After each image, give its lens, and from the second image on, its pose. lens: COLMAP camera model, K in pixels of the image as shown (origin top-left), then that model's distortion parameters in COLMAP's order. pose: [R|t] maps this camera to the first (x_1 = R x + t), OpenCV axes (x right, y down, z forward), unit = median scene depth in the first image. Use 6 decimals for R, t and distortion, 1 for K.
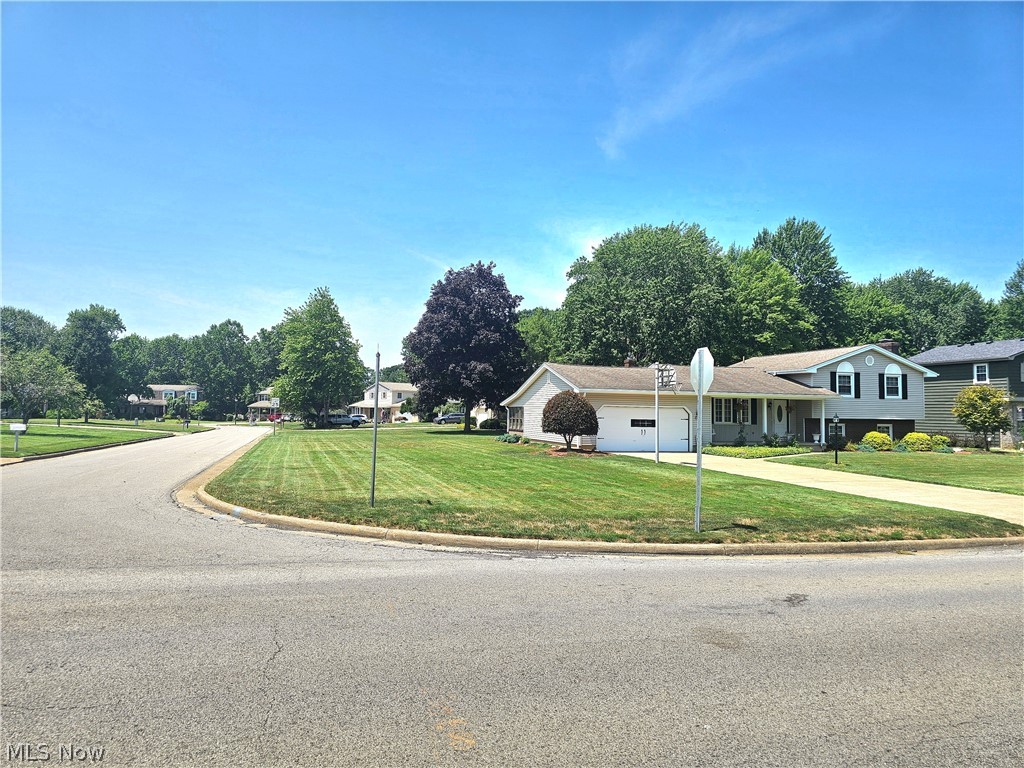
lens RADIAL K [[693.5, 0, 491.6], [0, 693.5, 383.3], [0, 0, 1]] dist [0.056342, -0.064168]
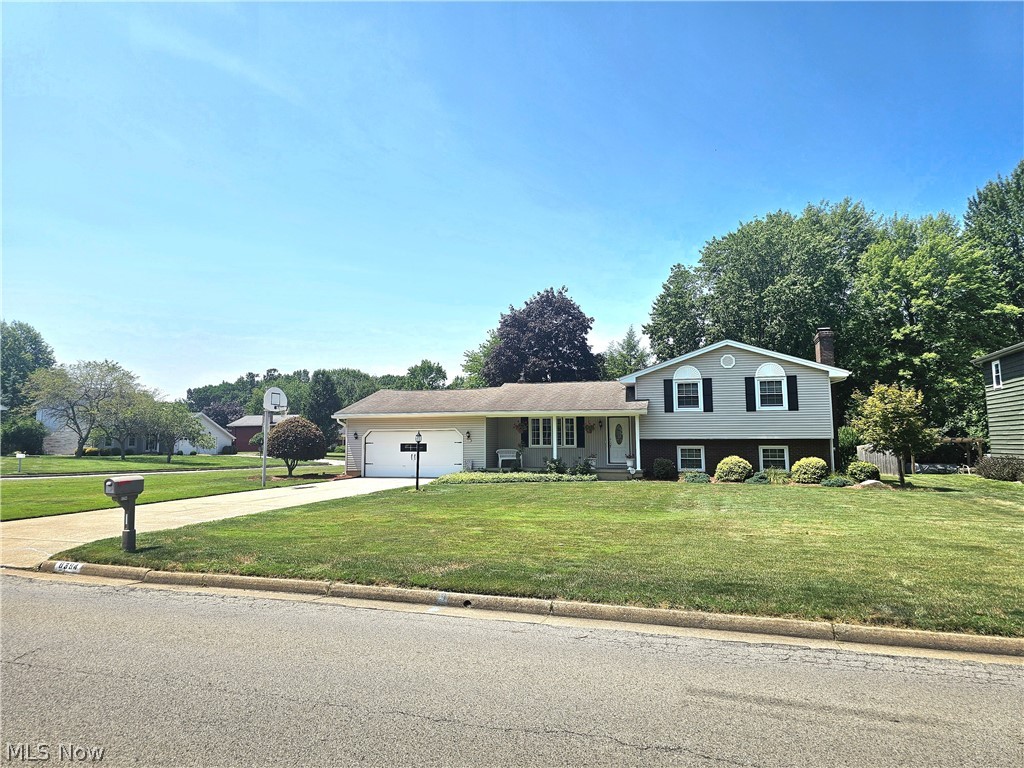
lens RADIAL K [[693.5, 0, 494.4], [0, 693.5, 371.6], [0, 0, 1]] dist [0.056342, -0.064168]
pose [[0.820730, -0.075217, -0.566343, 0.646277], [0.037219, 0.996229, -0.078373, 0.024217], [0.570103, 0.043244, 0.820435, 0.205363]]
